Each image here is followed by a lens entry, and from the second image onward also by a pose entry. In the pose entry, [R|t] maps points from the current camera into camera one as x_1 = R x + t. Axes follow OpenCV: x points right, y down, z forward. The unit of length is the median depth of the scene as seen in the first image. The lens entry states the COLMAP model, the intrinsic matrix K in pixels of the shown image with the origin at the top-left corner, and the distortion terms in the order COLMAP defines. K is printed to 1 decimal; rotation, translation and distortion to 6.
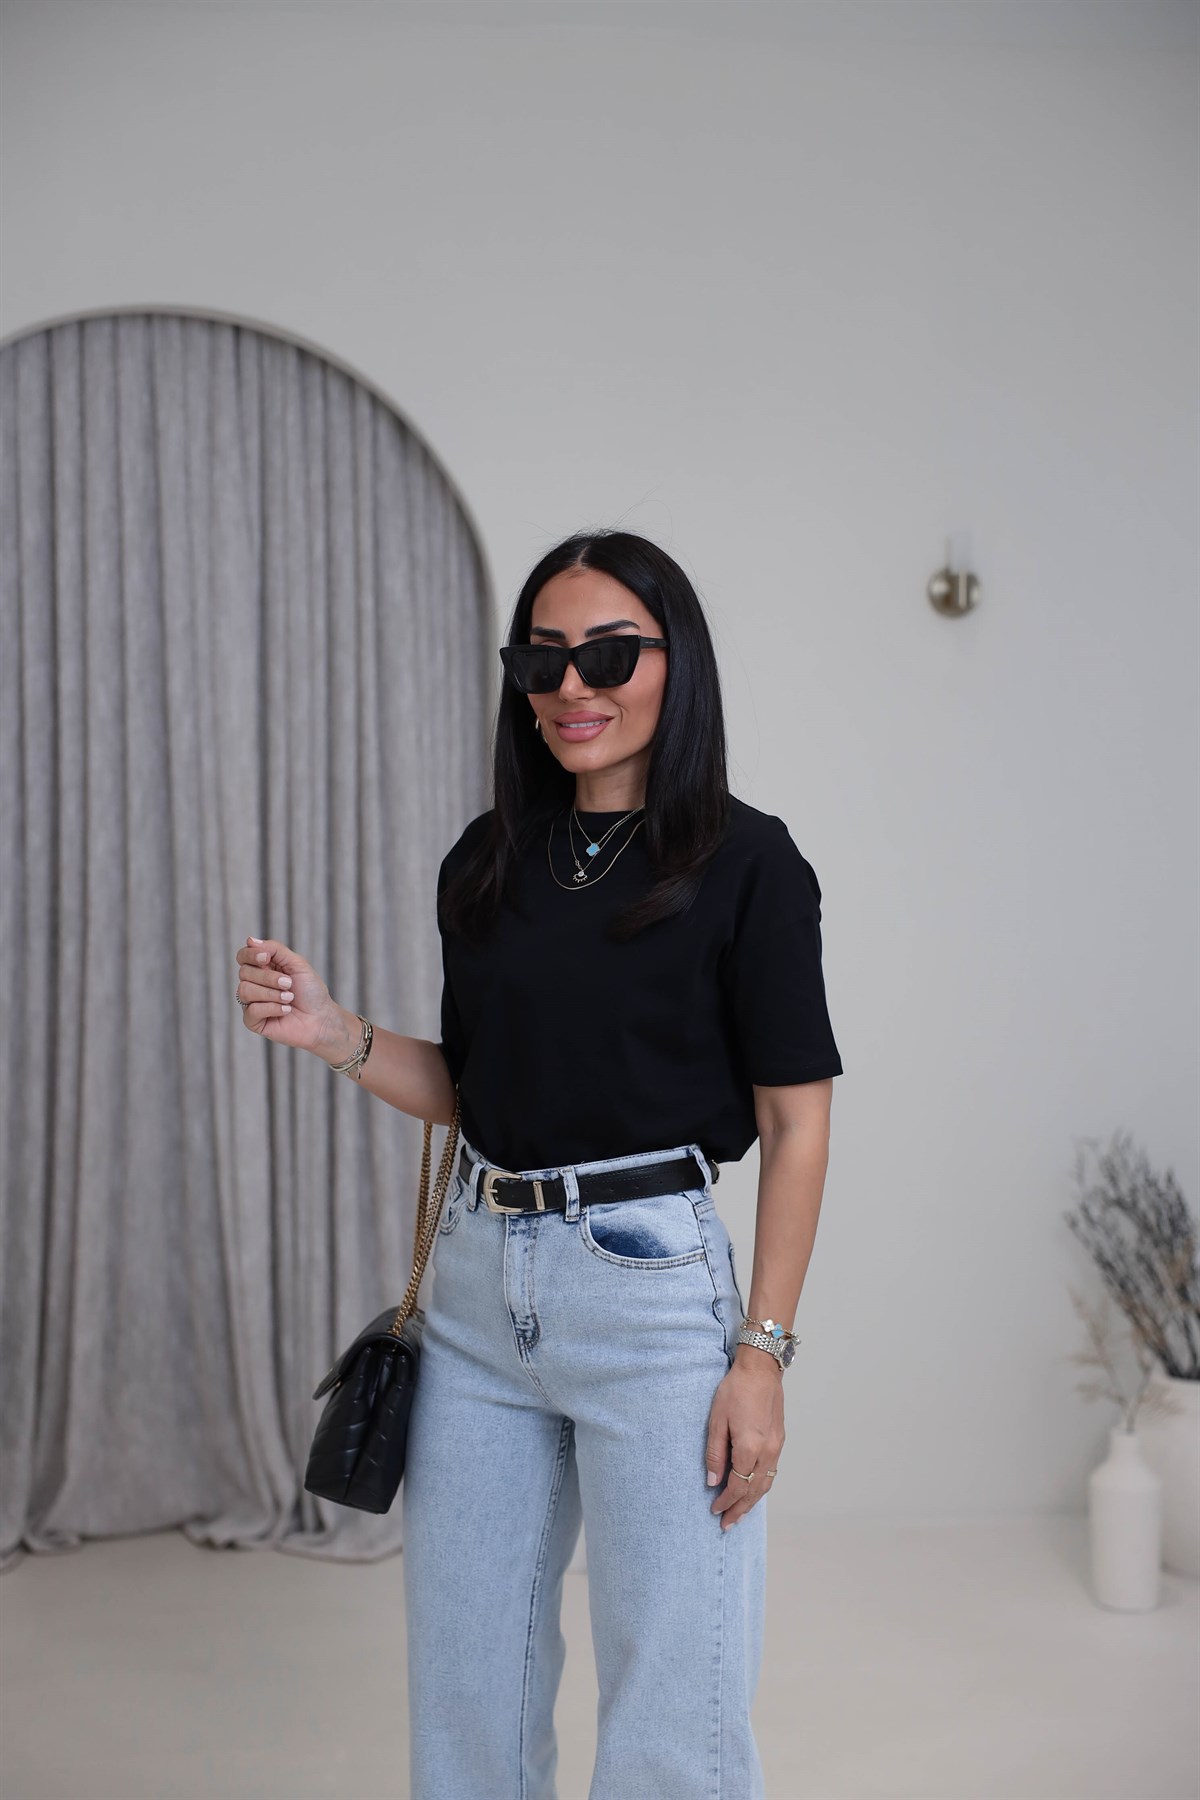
lens RADIAL K [[2775.9, 0, 589.8], [0, 2775.9, 907.2], [0, 0, 1]] dist [0.229483, 0.000000]
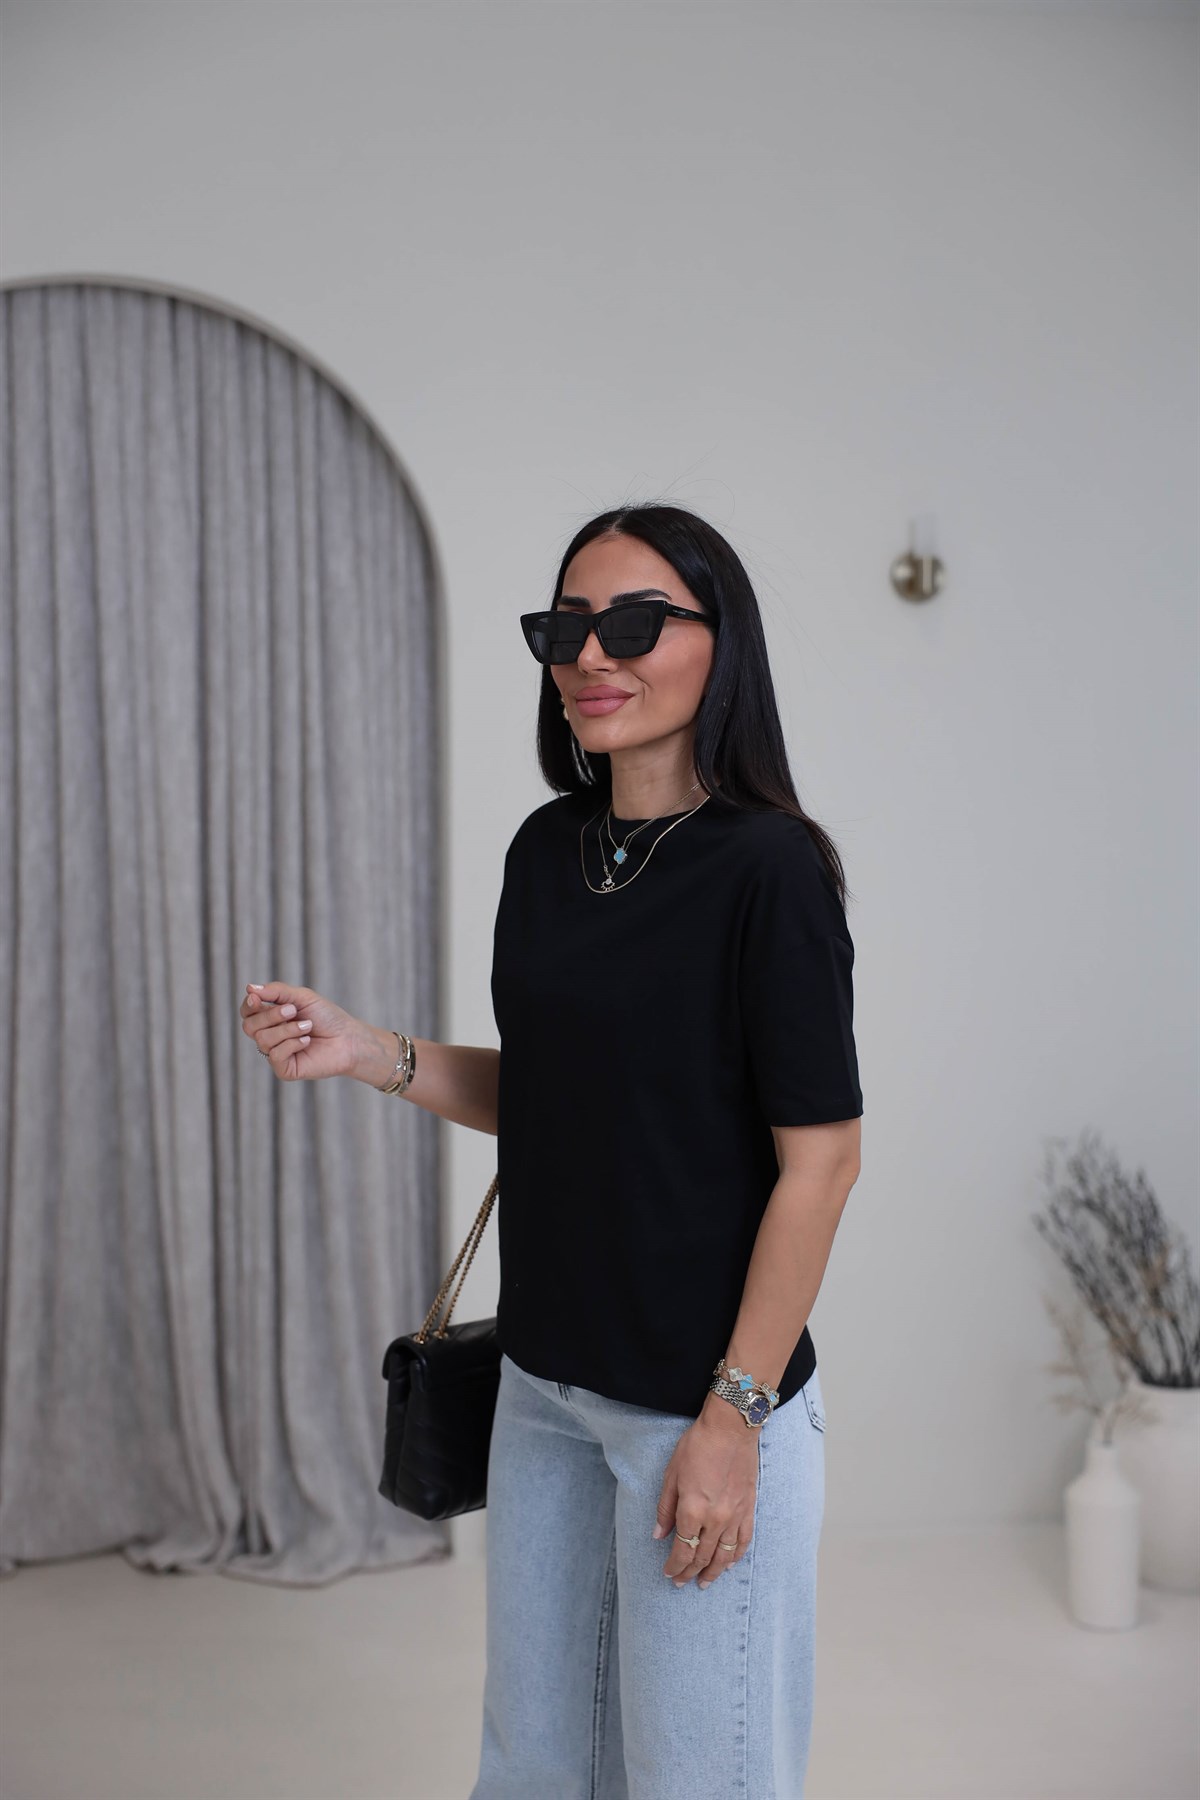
lens RADIAL K [[2588.9, 0, 567.4], [0, 2588.9, 909.1], [0, 0, 1]] dist [0.185891, 0.000000]
pose [[0.999358, -0.004760, 0.035517, -0.023834], [0.004597, 0.999978, 0.004678, -0.002193], [-0.035539, -0.004512, 0.999358, 0.100529]]
